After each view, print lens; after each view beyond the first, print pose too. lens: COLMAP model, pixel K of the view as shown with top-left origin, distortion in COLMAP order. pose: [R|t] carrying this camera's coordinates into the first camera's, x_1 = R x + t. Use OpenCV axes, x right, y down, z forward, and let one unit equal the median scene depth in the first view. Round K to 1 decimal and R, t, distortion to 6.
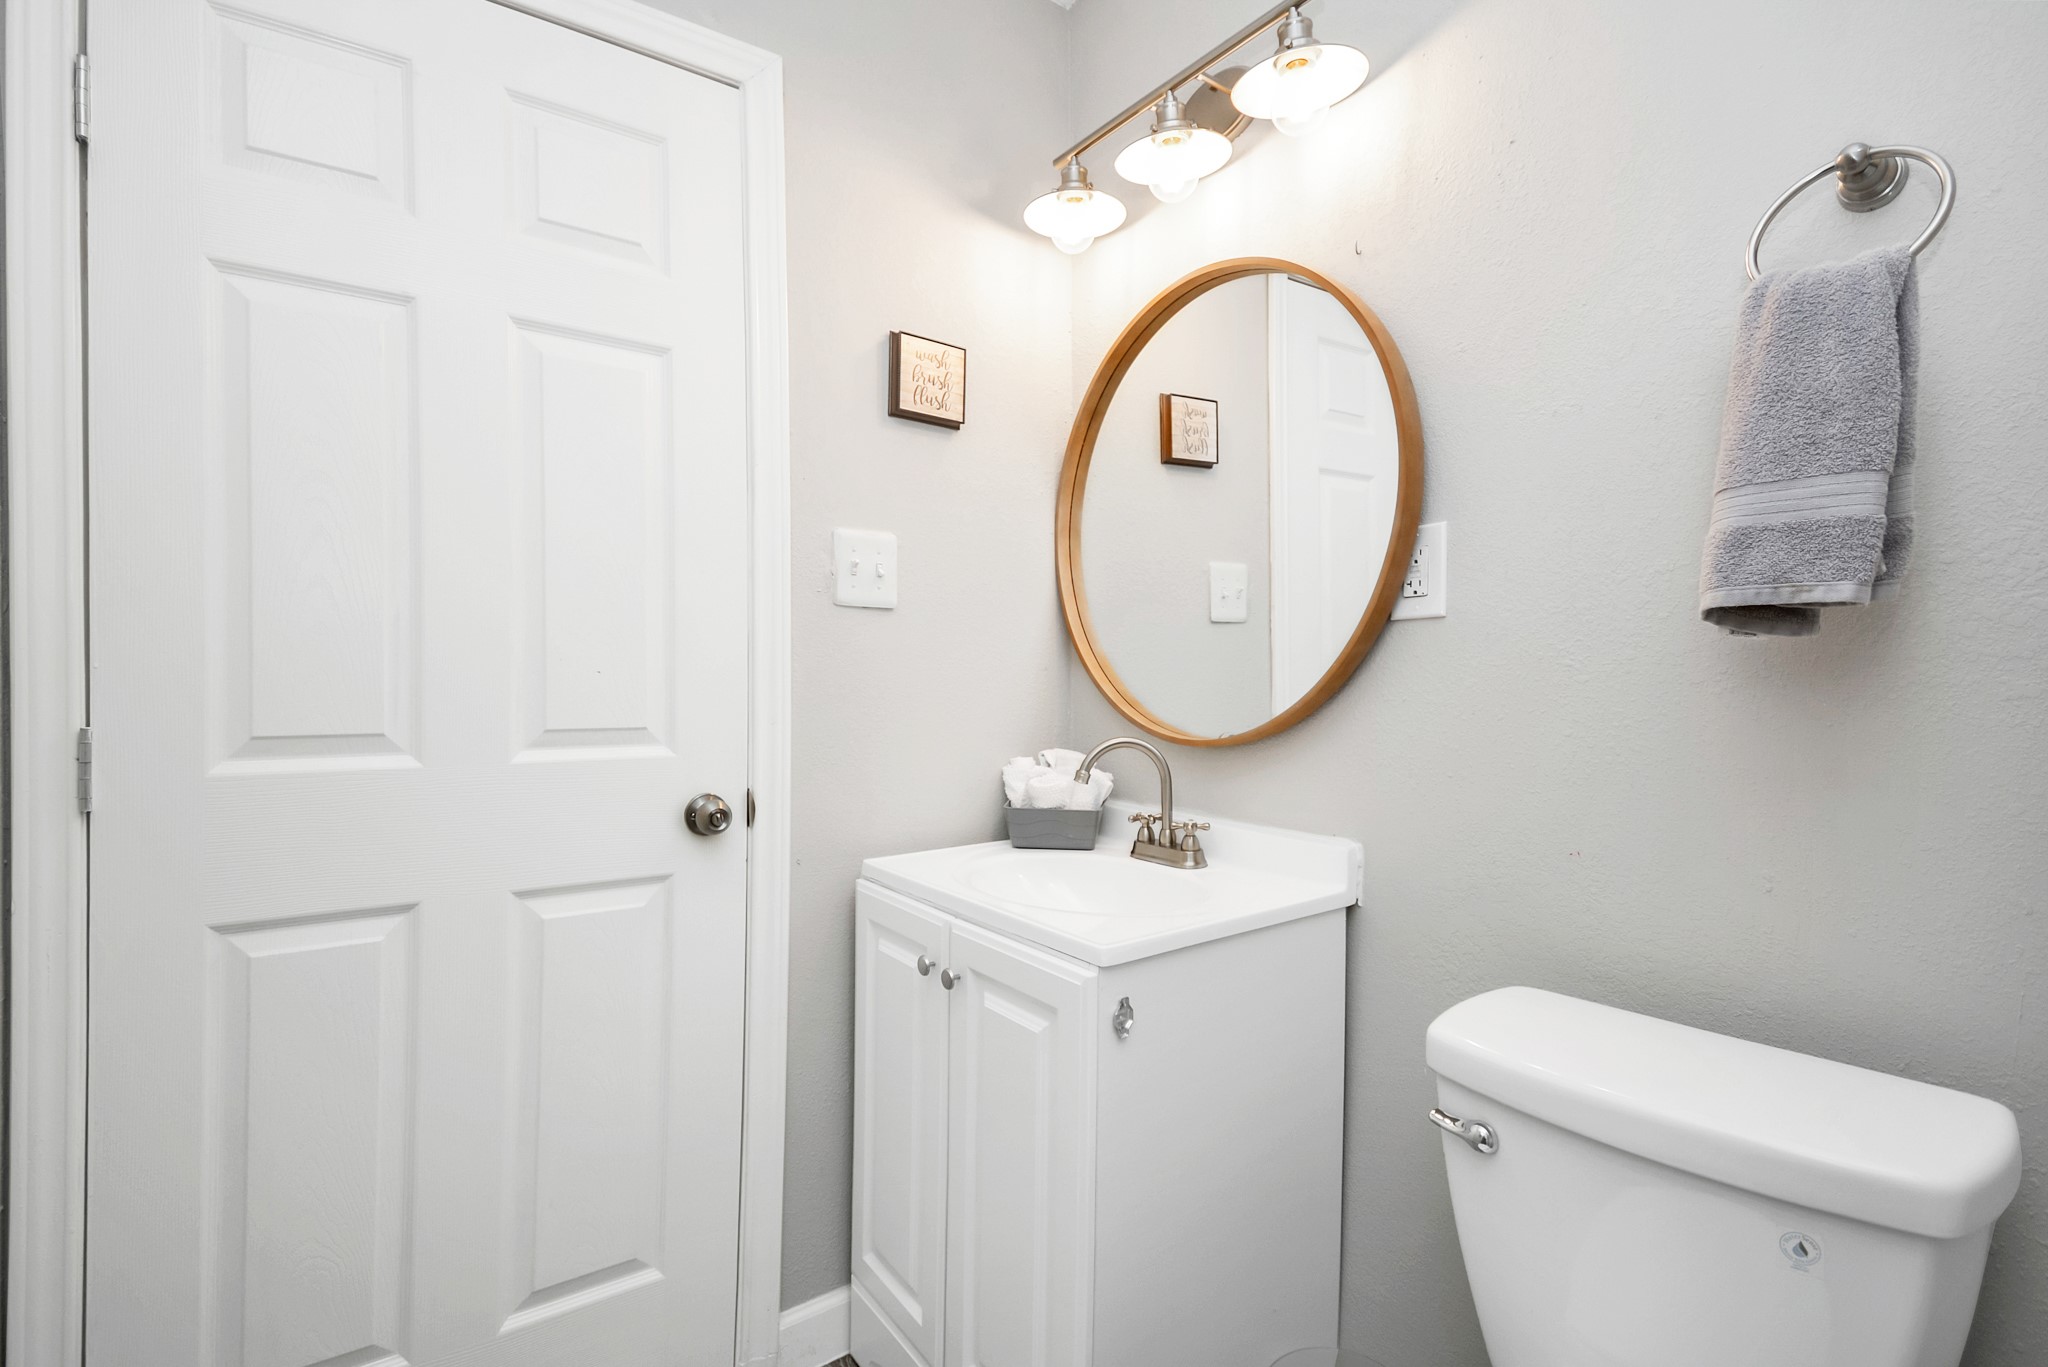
lens RADIAL K [[913.6, 0, 1017.6], [0, 913.6, 701.4], [0, 0, 1]] dist [0.000460, 0.000062]
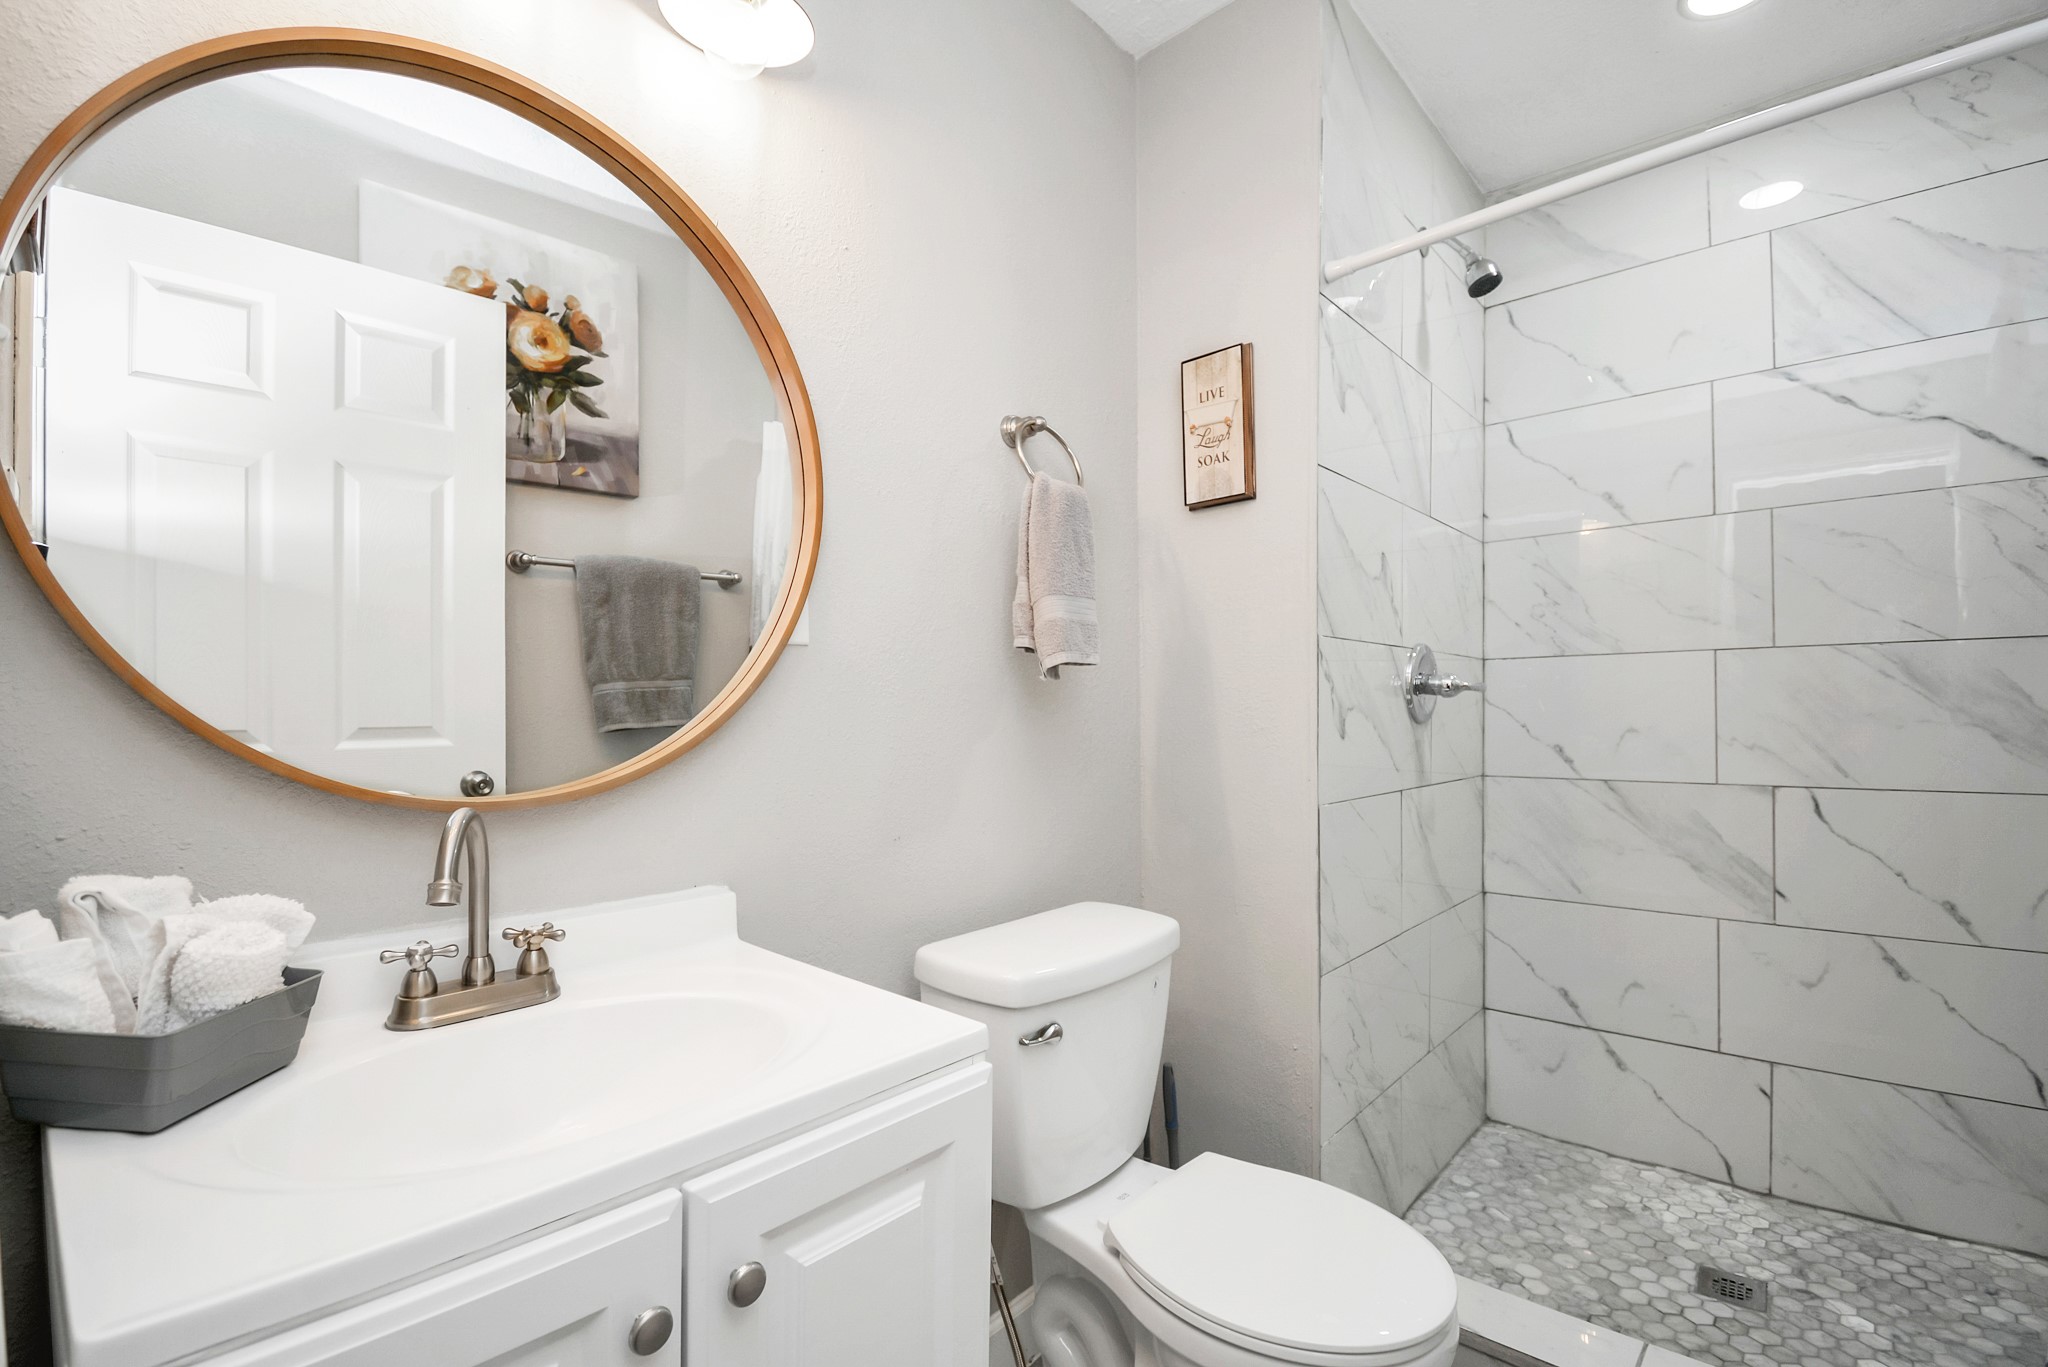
lens RADIAL K [[913.6, 0, 1017.6], [0, 913.6, 701.4], [0, 0, 1]] dist [0.000460, 0.000062]
pose [[-0.192804, 0.007196, 0.981211, -0.594459], [0.034633, 0.999400, -0.000524, -0.019395], [-0.980626, 0.033881, -0.192937, 0.908285]]
